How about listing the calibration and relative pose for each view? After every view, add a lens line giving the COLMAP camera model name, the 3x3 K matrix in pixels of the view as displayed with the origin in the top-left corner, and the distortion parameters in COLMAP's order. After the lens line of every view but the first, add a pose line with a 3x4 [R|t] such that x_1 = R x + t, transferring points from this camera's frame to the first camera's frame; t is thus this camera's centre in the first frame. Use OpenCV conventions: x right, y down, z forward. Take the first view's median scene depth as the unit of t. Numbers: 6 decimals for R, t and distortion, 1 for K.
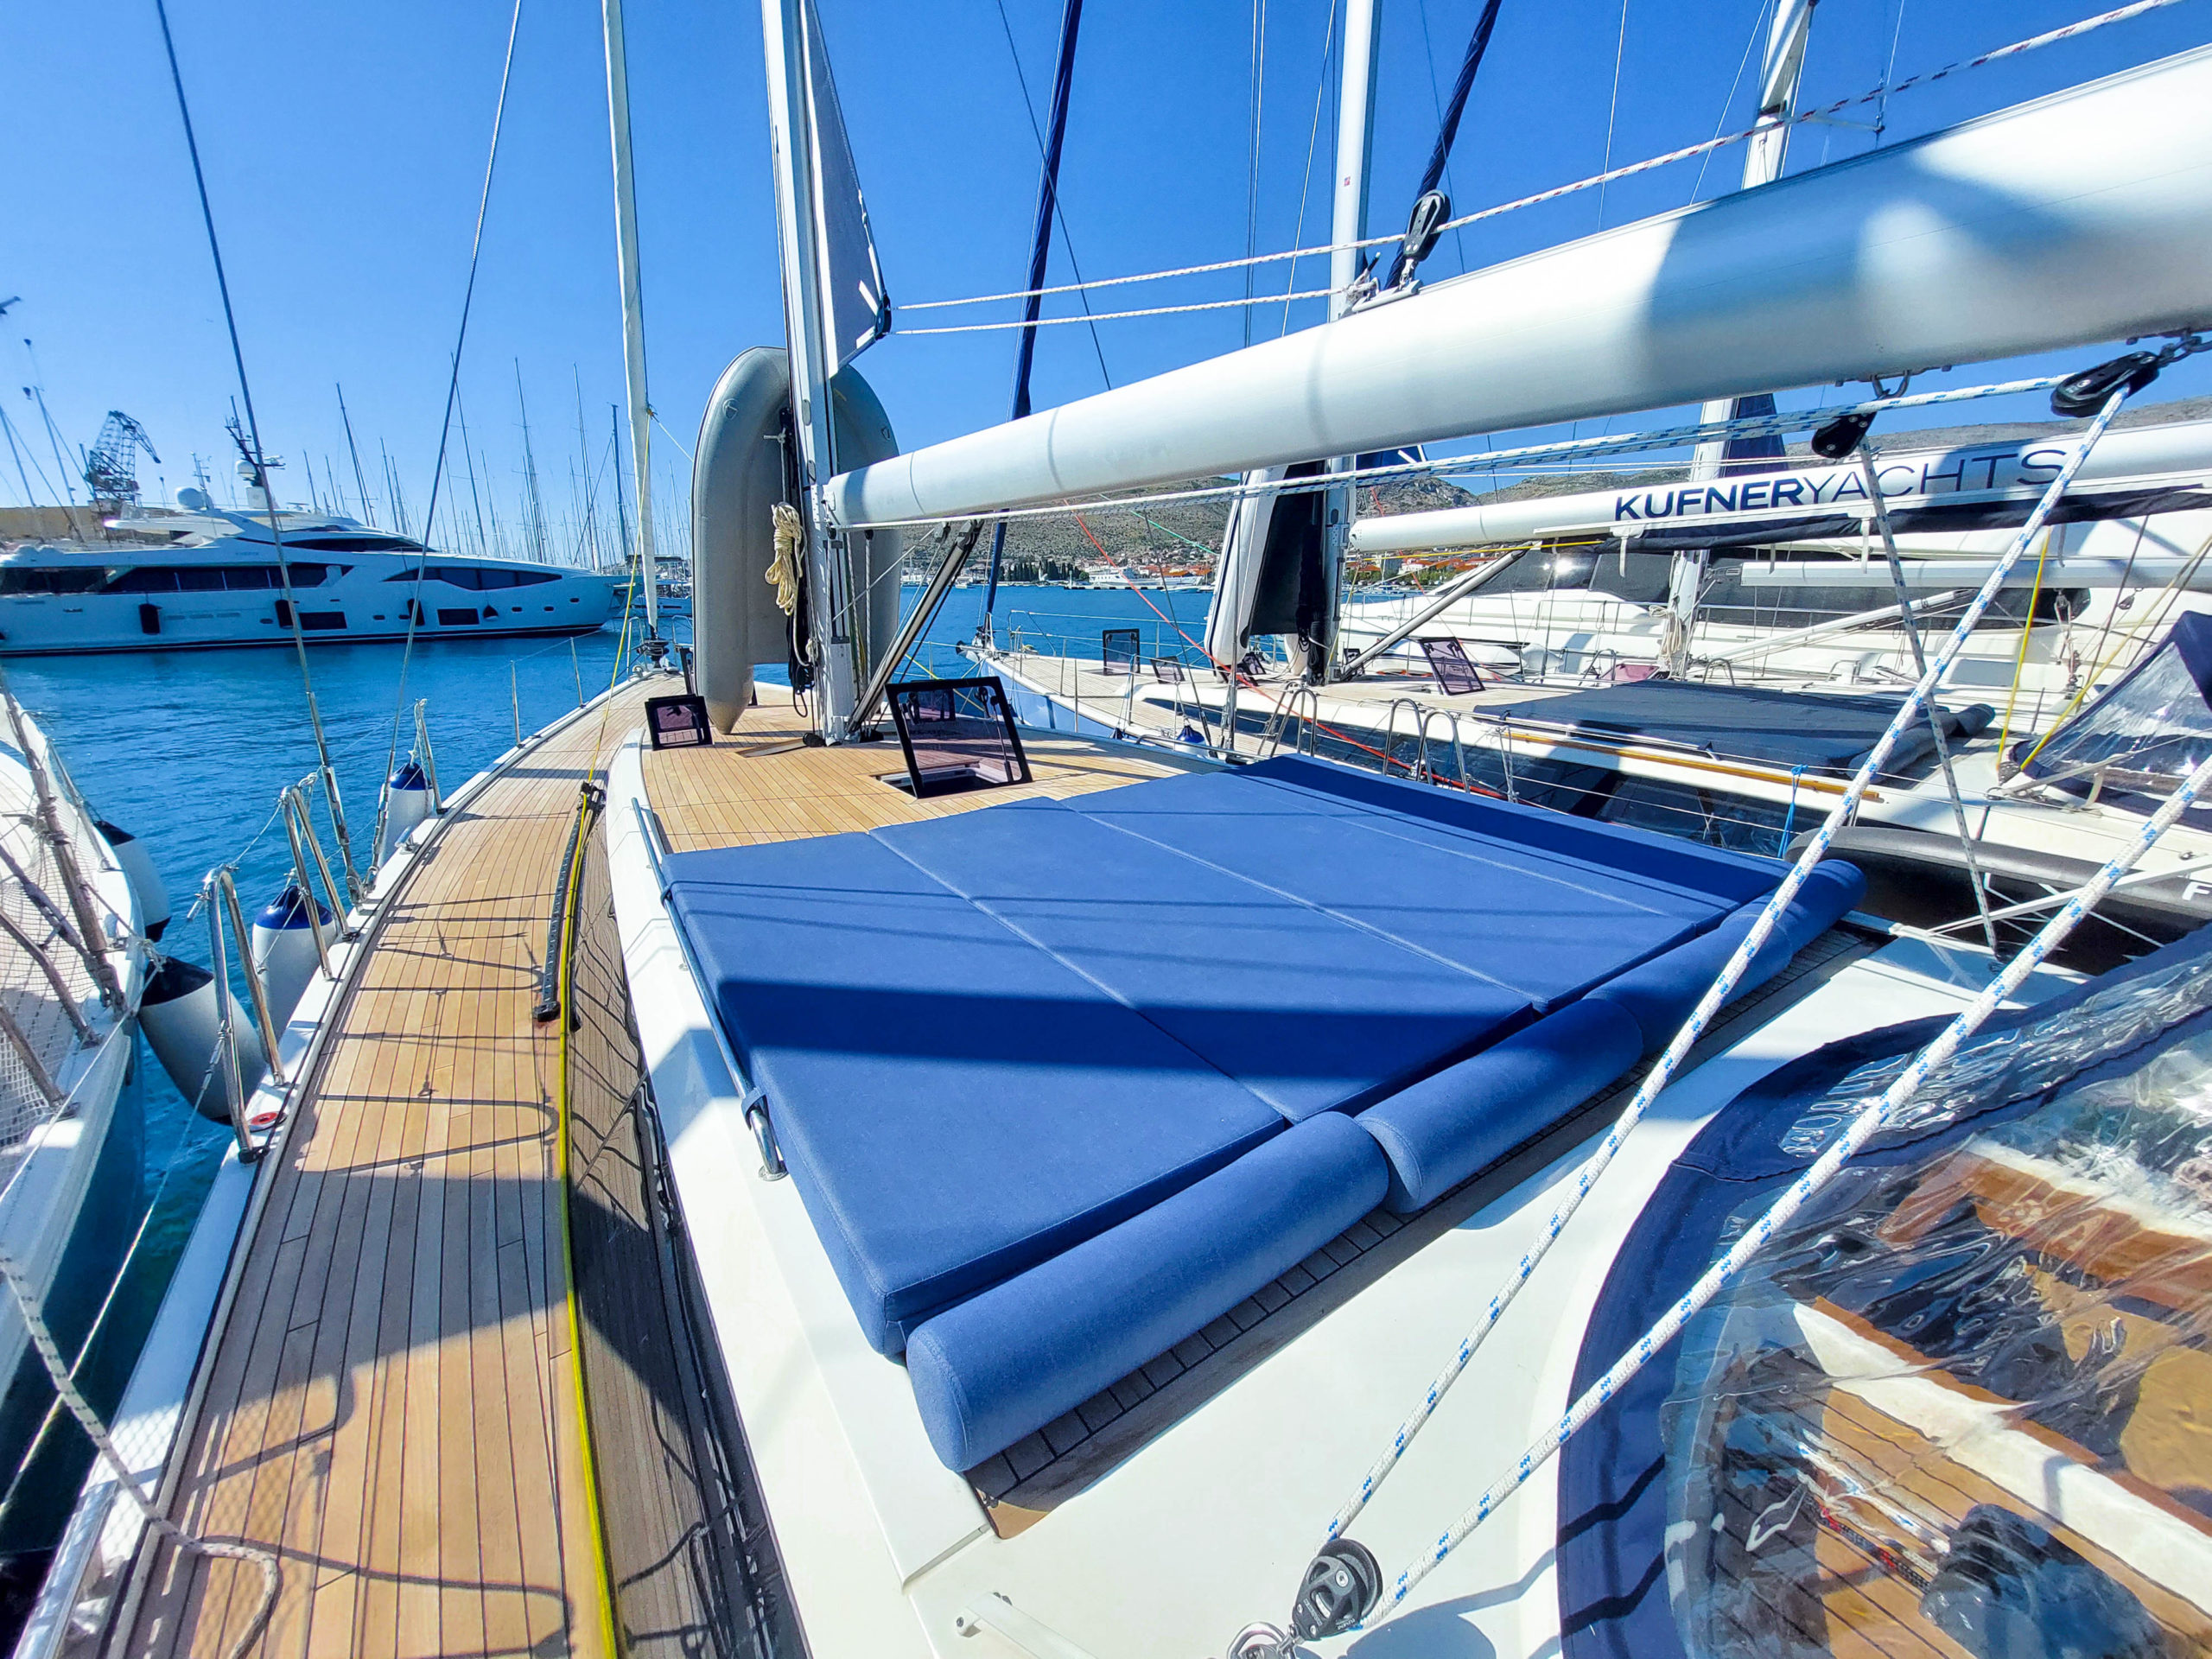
lens RADIAL K [[892.2, 0, 1106.0], [0, 892.2, 829.5], [0, 0, 1]] dist [-0.034985, 0.000404]
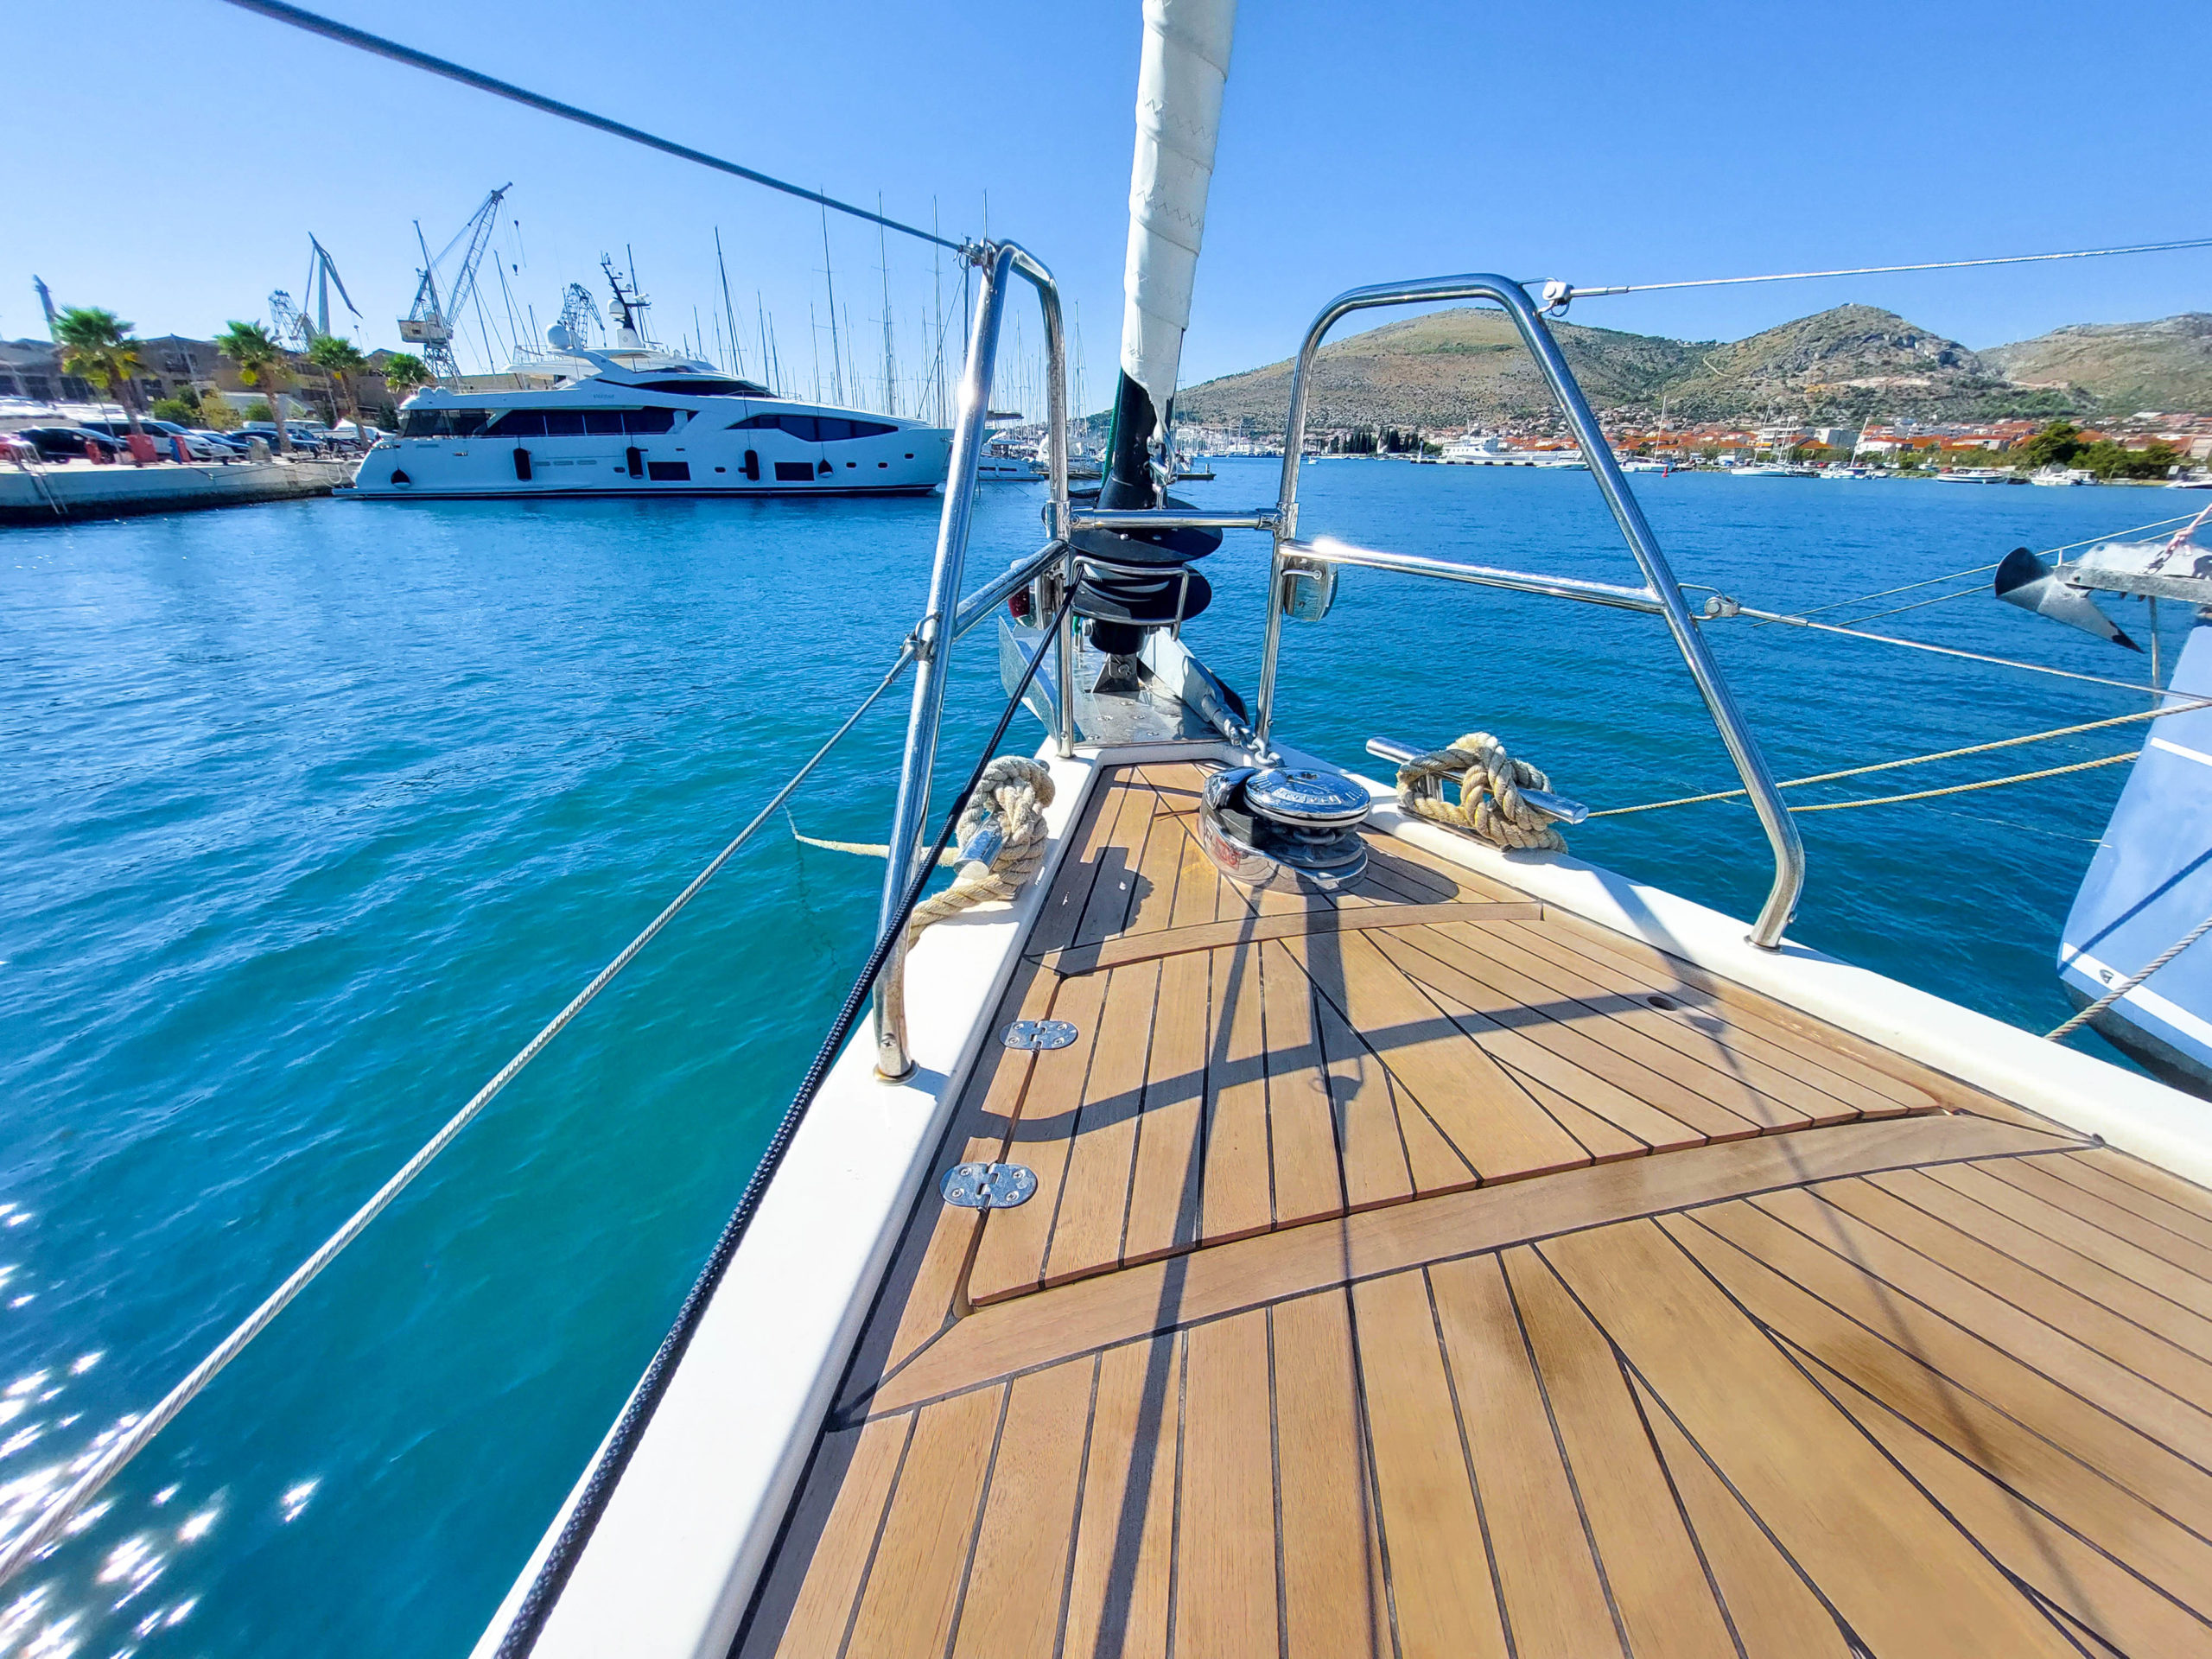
lens RADIAL K [[899.8, 0, 1106.0], [0, 899.8, 829.5], [0, 0, 1]] dist [-0.014147, -0.008738]
pose [[0.941553, 0.140754, -0.306050, -0.094851], [-0.101180, 0.984738, 0.141611, -0.040103], [0.321311, -0.102368, 0.941425, 0.183600]]
